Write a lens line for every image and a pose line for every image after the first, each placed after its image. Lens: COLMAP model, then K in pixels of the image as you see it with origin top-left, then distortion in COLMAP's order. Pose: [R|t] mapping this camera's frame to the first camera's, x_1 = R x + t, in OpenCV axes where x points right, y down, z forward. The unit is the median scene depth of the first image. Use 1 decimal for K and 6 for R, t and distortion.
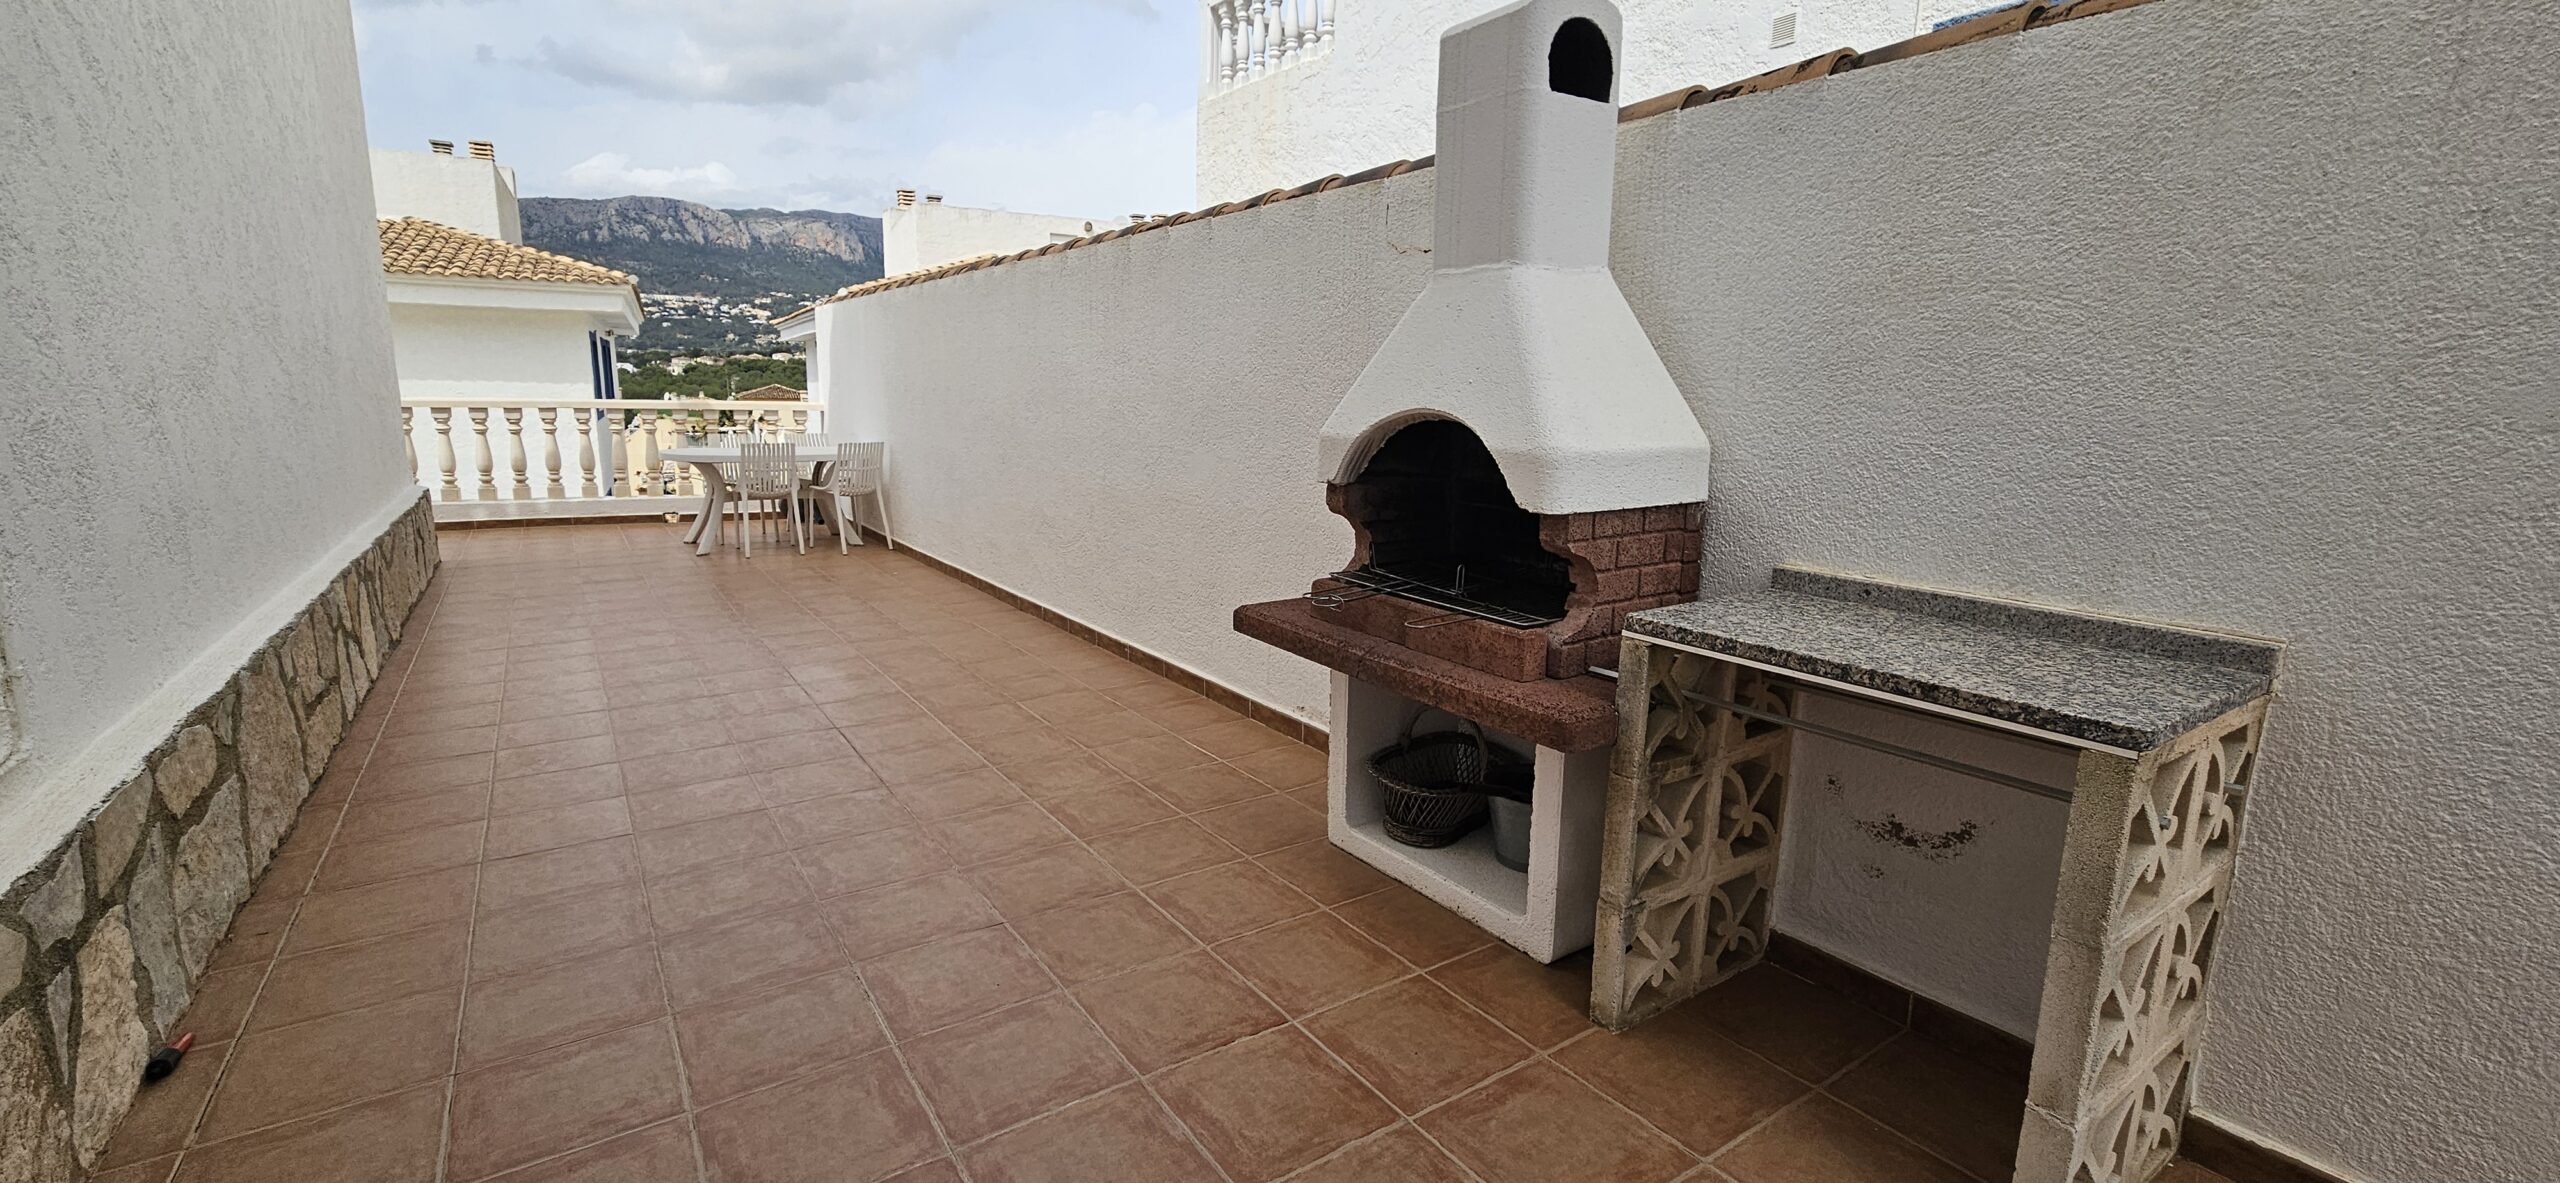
lens RADIAL K [[1061.2, 0, 1262.3], [0, 1061.2, 587.0], [0, 0, 1]] dist [-0.000554, -0.000097]
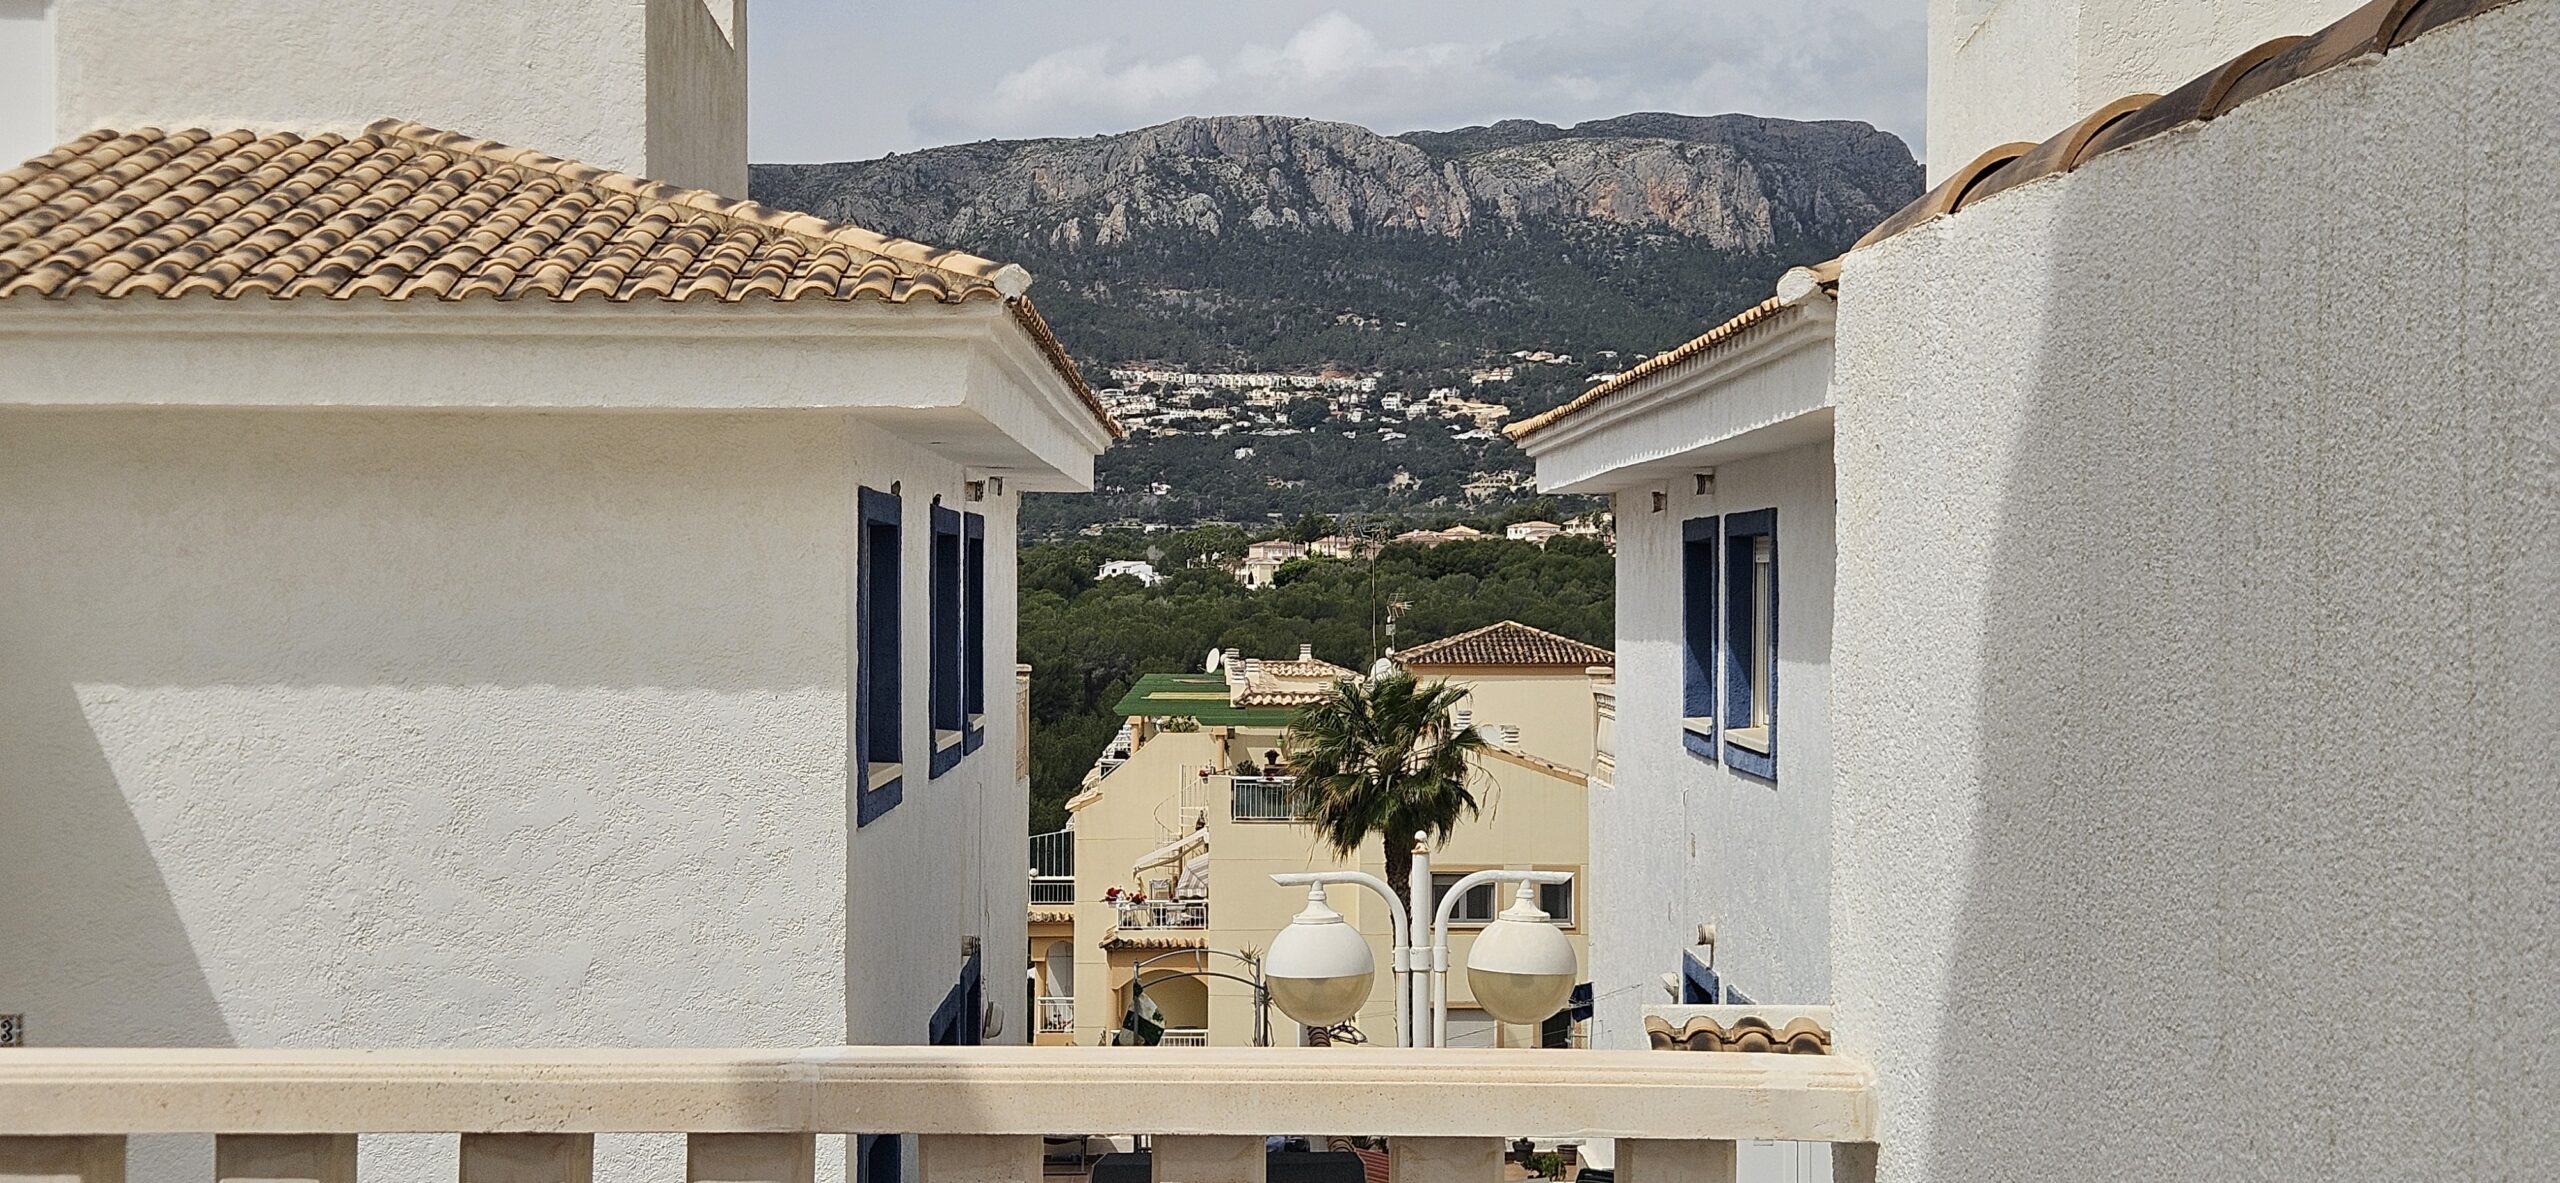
lens RADIAL K [[2285.4, 0, 1280.0], [0, 2285.4, 591.5], [0, 0, 1]] dist [0.082580, 0.000826]
pose [[0.865191, -0.010479, -0.501334, -0.159879], [-0.075595, 0.985630, -0.151061, -0.083926], [0.495712, 0.168595, 0.851965, 0.348800]]
